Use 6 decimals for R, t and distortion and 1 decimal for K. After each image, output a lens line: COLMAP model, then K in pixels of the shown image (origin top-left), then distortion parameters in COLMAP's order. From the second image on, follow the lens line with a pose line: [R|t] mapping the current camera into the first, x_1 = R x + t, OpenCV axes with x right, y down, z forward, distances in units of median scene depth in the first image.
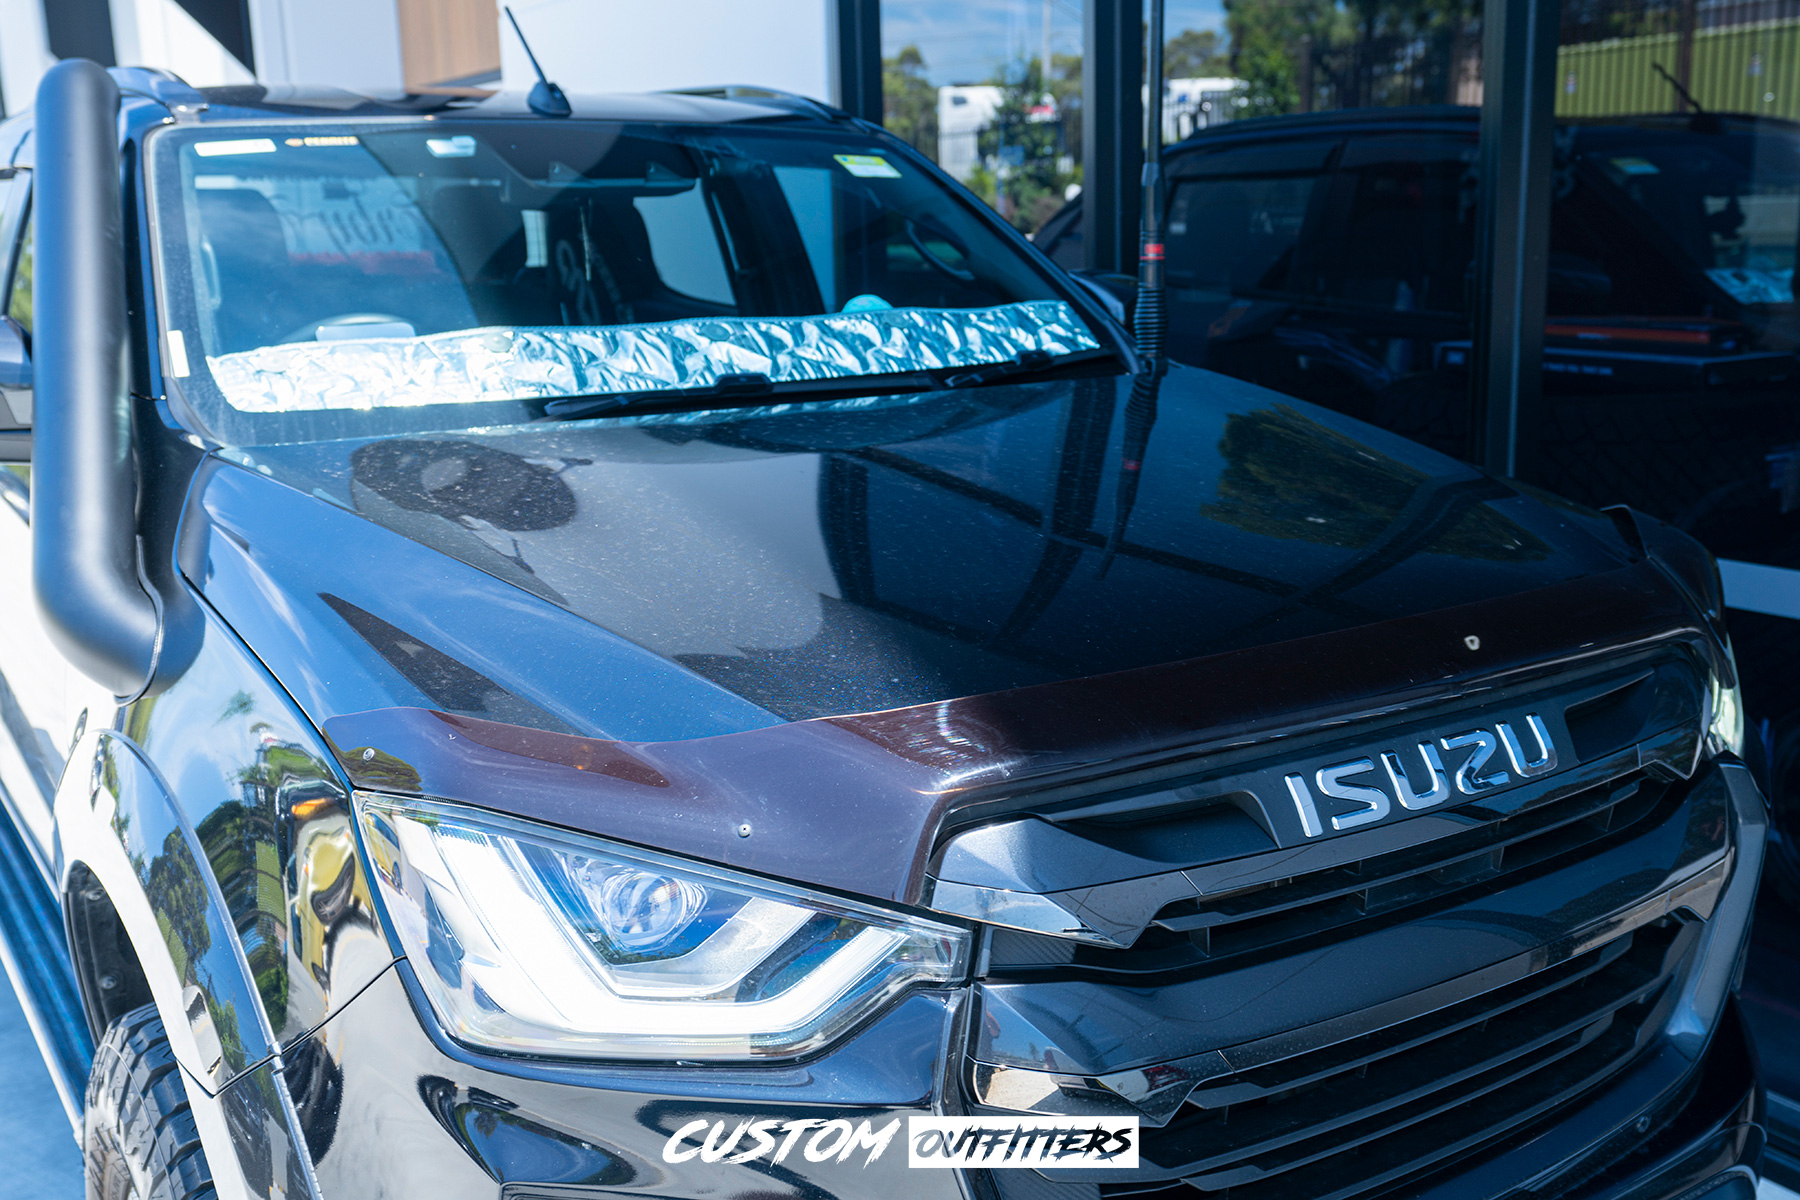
lens RADIAL K [[1589.8, 0, 902.8], [0, 1589.8, 605.5], [0, 0, 1]] dist [0.037716, 0.011544]
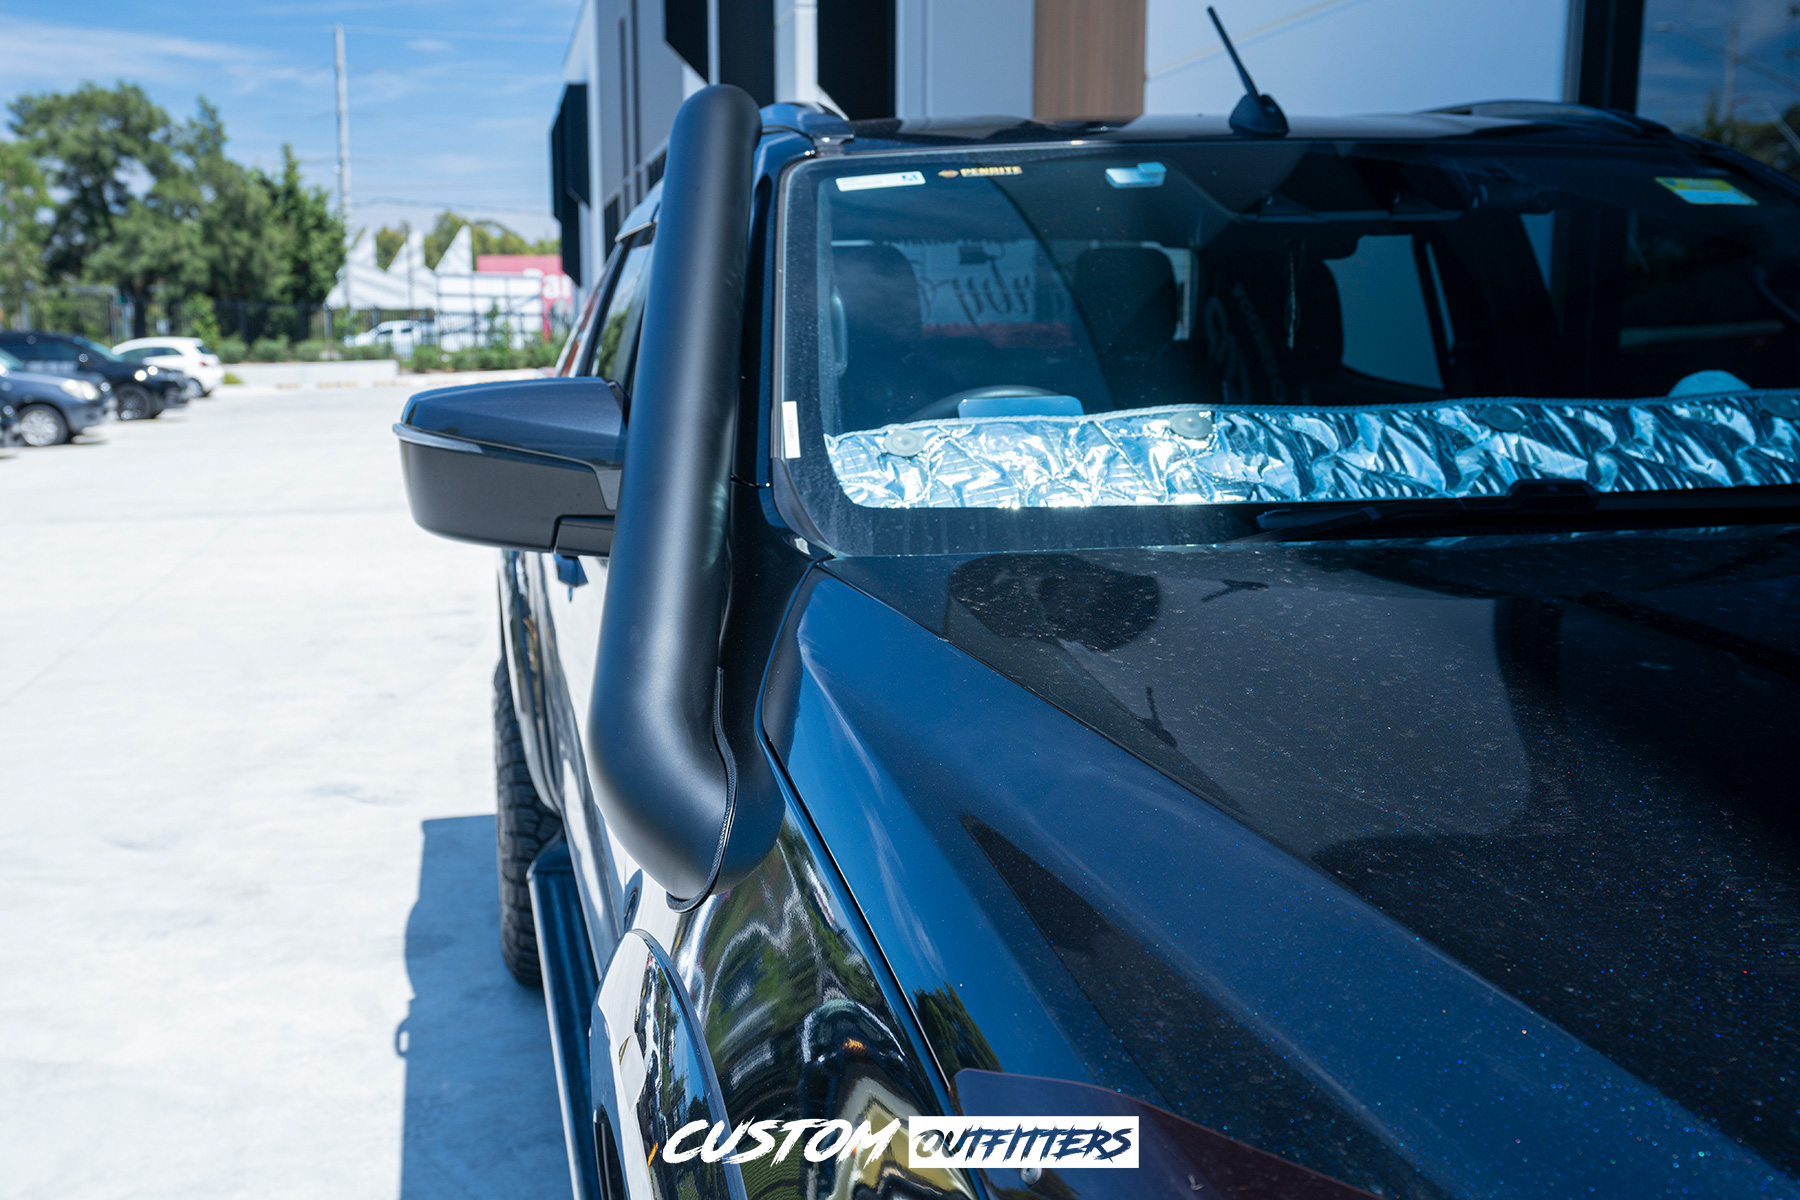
lens RADIAL K [[1589.8, 0, 900.4], [0, 1589.8, 603.5], [0, 0, 1]] dist [0.037716, 0.011544]
pose [[0.936303, 0.067833, -0.344579, -0.116668], [-0.087041, 0.995379, -0.040562, -0.041173], [0.340236, 0.067971, 0.937880, 0.268262]]
